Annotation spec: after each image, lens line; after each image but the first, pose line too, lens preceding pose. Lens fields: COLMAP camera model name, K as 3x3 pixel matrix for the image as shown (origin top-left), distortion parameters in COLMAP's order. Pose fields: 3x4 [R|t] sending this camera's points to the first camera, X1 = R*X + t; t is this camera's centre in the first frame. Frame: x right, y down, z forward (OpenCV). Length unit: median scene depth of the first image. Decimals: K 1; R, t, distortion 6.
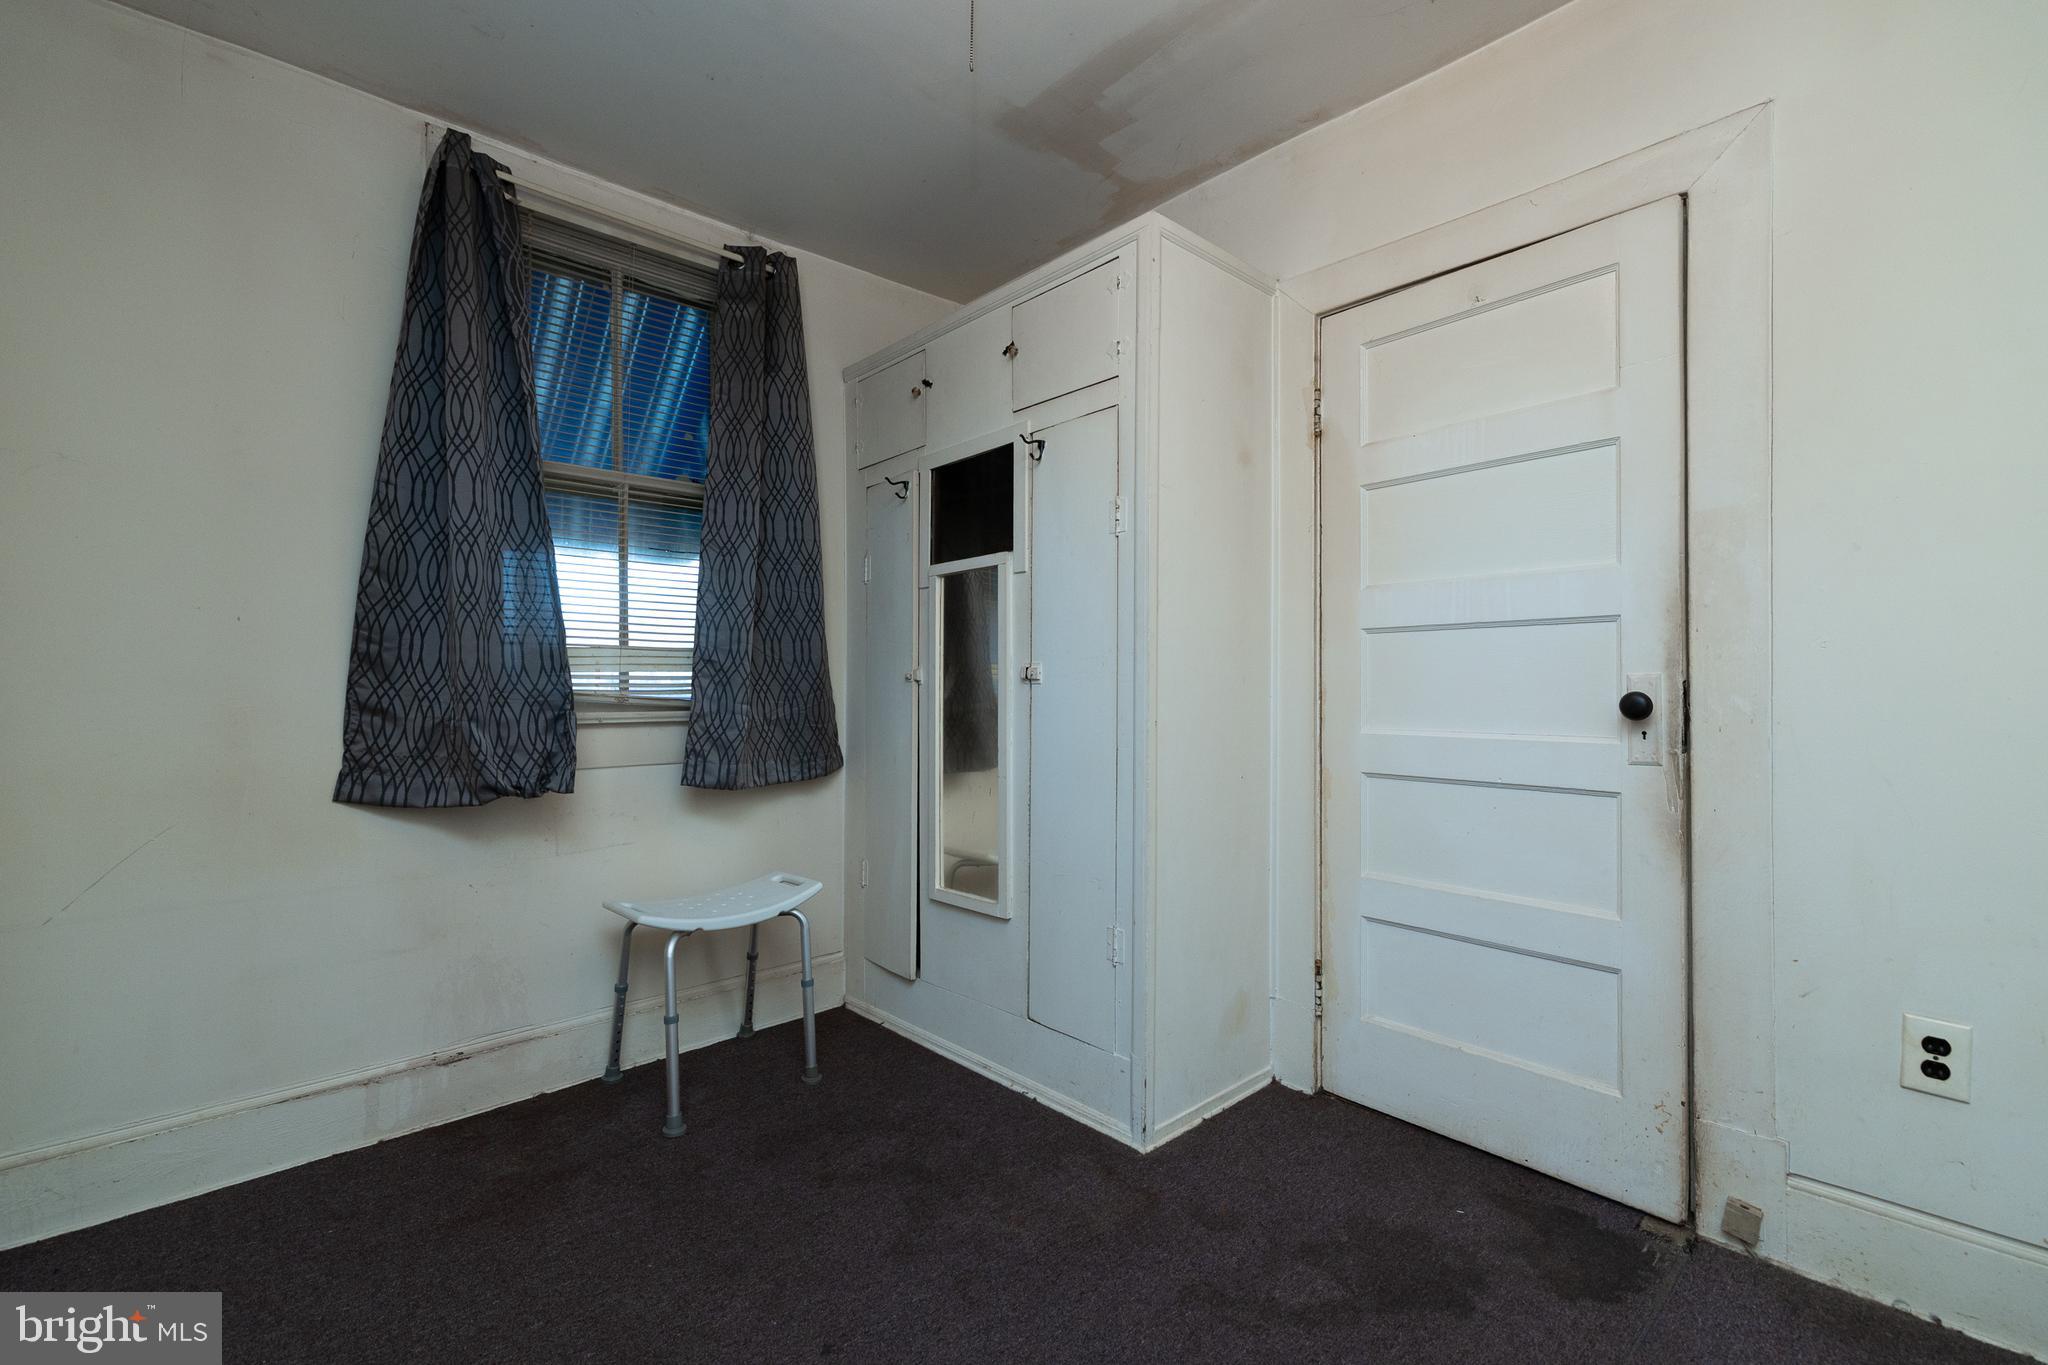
lens RADIAL K [[900.6, 0, 1048.1], [0, 900.6, 684.2], [0, 0, 1]] dist [0.010151, -0.000084]
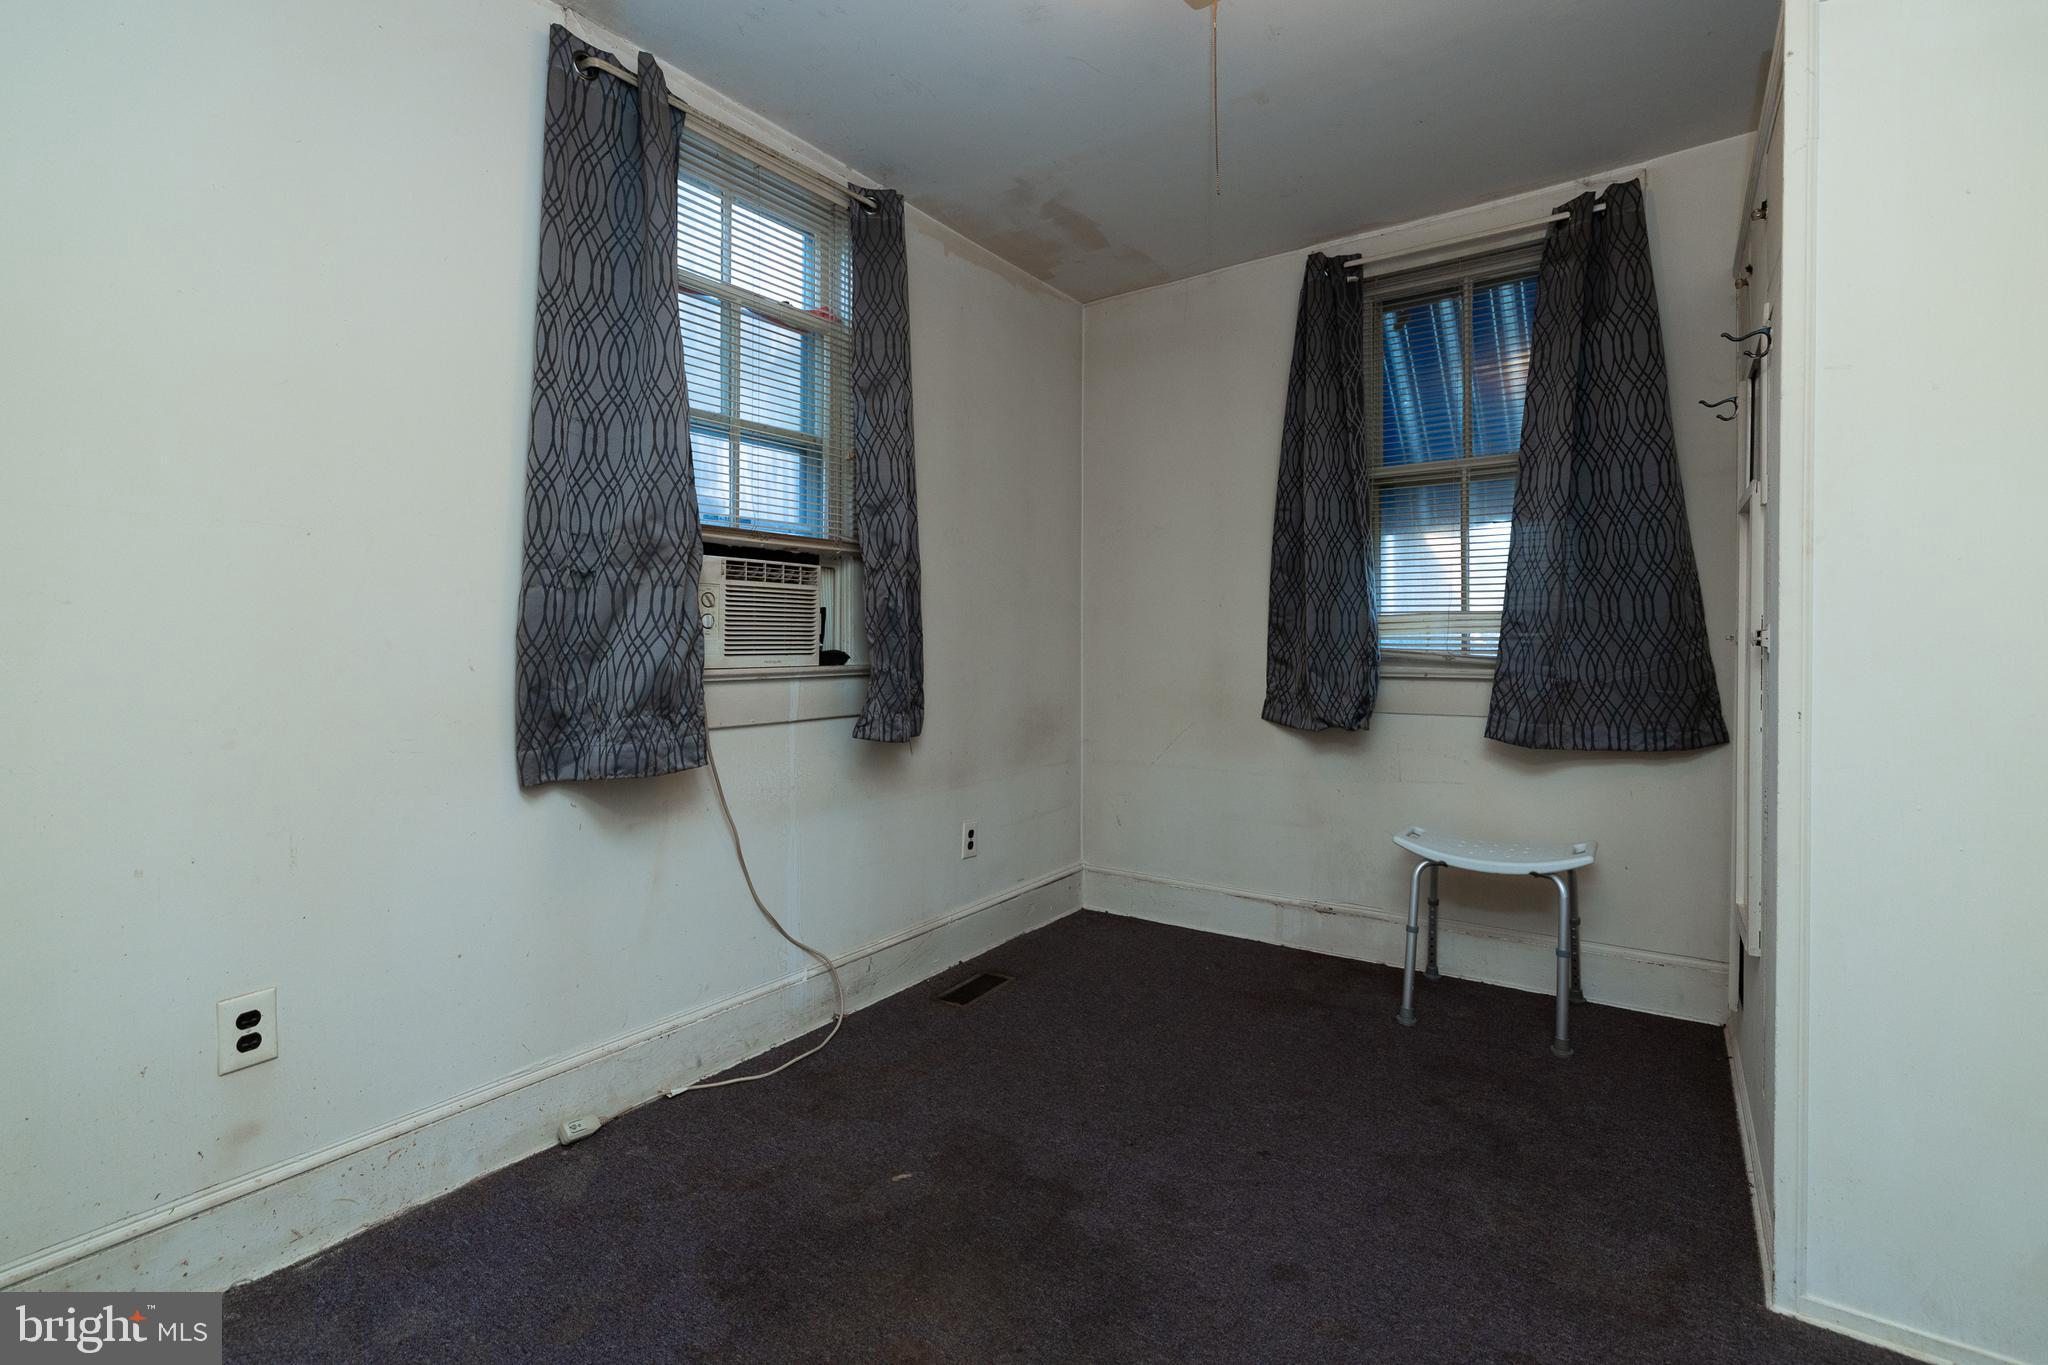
lens RADIAL K [[888.0, 0, 1025.1], [0, 888.0, 660.9], [0, 0, 1]] dist [-0.000938, 0.000505]
pose [[0.212283, 0.020976, -0.976983, 0.541024], [-0.002325, 0.999778, 0.020960, -0.001883], [0.977205, -0.002178, 0.212285, 0.234125]]
